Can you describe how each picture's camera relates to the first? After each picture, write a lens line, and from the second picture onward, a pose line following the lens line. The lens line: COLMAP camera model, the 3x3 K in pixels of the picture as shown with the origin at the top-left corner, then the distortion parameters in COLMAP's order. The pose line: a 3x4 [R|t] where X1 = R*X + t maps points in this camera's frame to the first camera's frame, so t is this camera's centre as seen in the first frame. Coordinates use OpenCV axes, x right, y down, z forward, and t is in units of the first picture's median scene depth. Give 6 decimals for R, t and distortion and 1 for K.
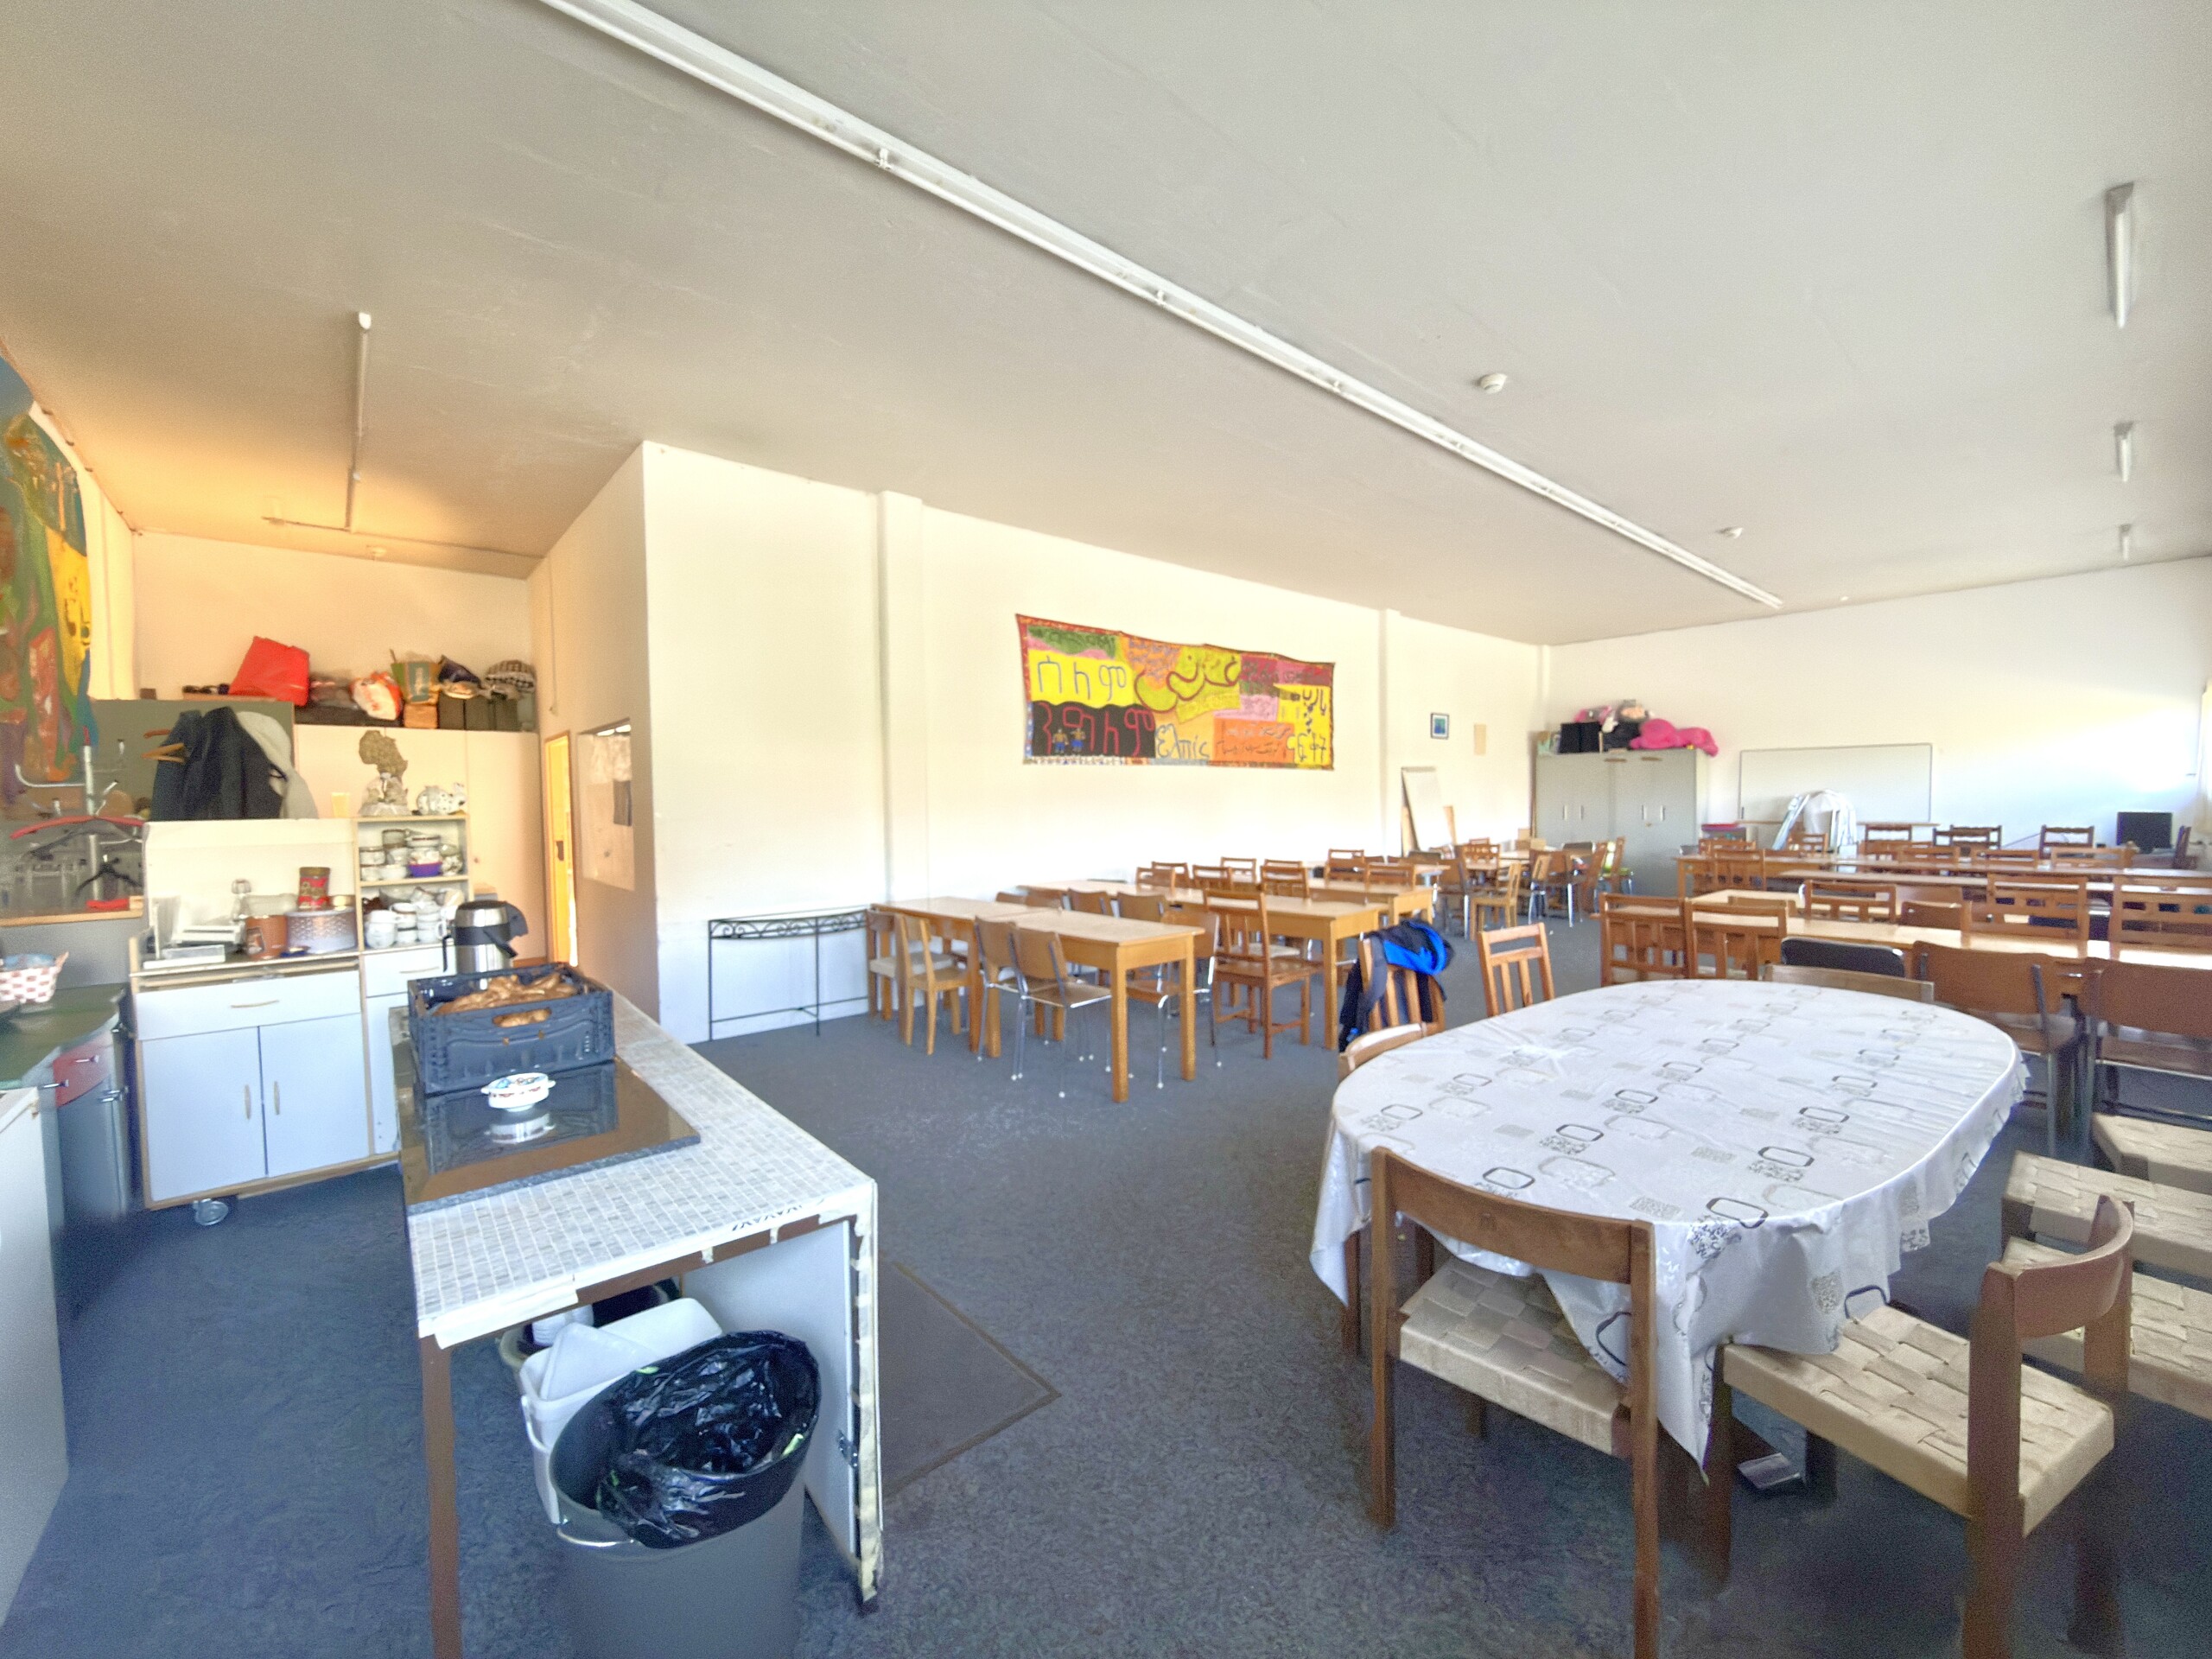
lens RADIAL K [[886.6, 0, 1105.2], [0, 886.6, 834.9], [0, 0, 1]] dist [0.003055, 0.000495]
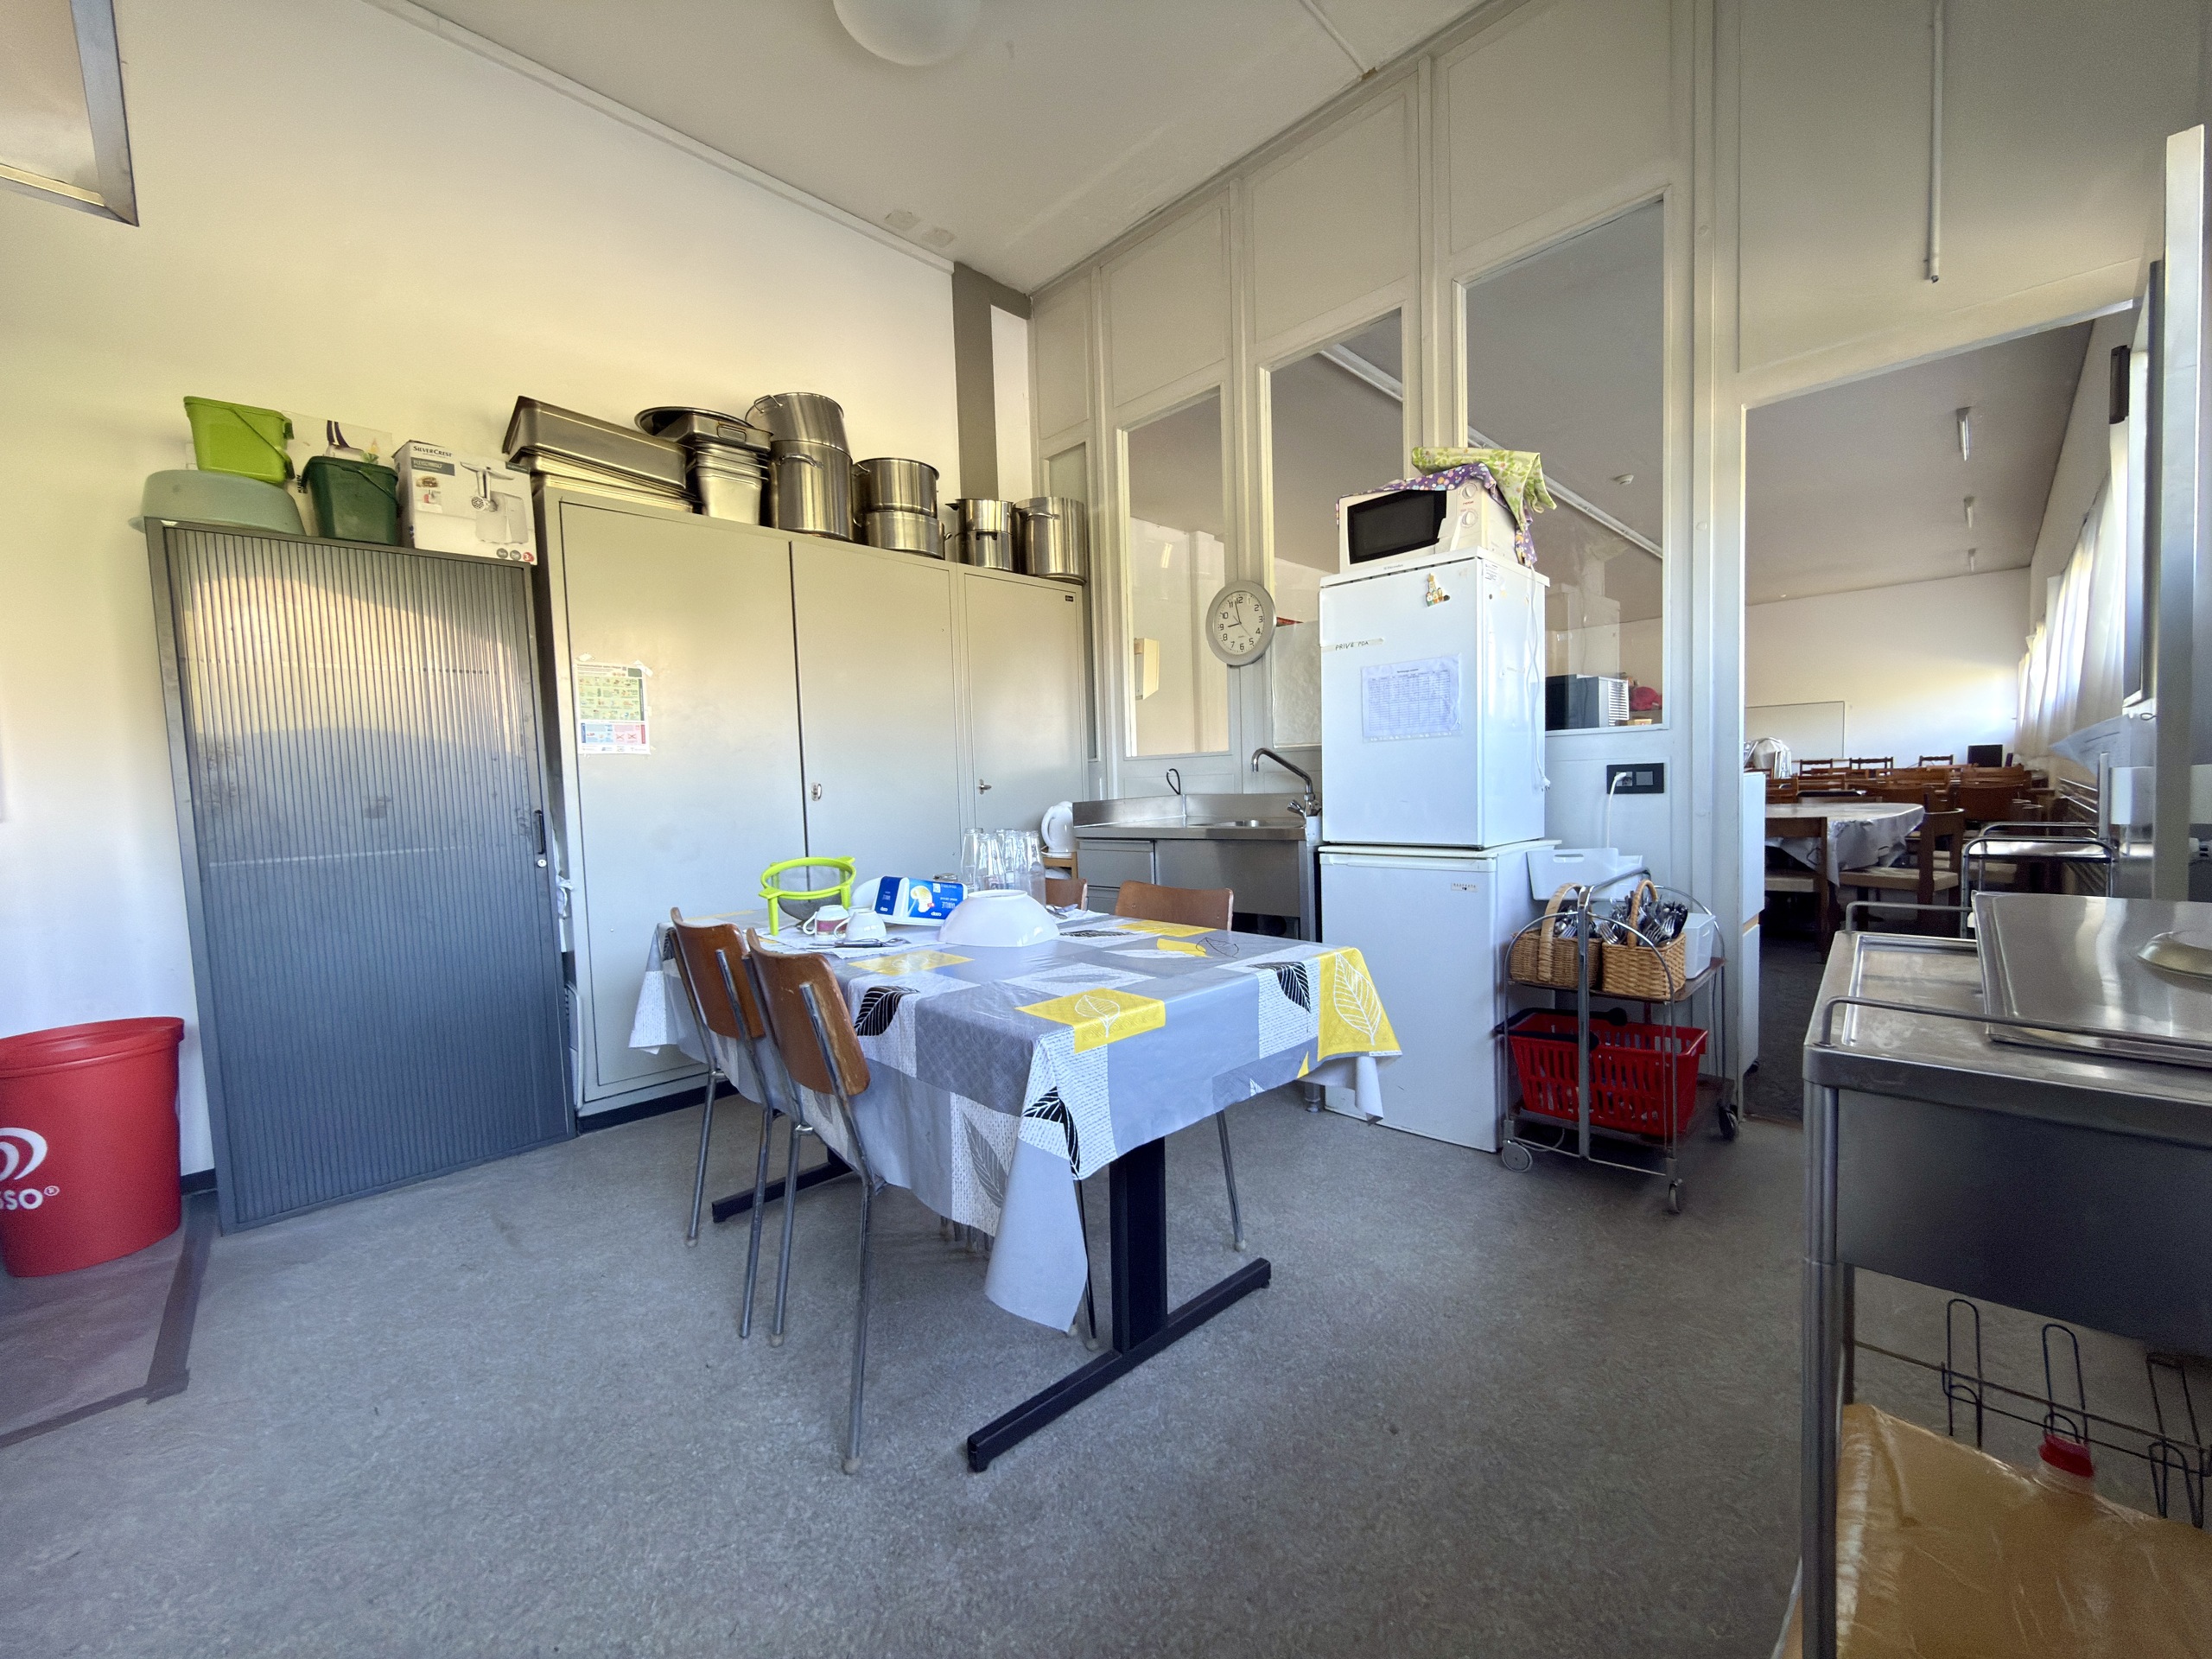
lens RADIAL K [[886.6, 0, 1107.4], [0, 886.6, 831.7], [0, 0, 1]] dist [0.003055, 0.000495]
pose [[0.996775, -0.022823, 0.076935, -0.372928], [0.021617, 0.999631, 0.016477, 0.061223], [-0.077283, -0.014761, 0.996900, -0.335051]]
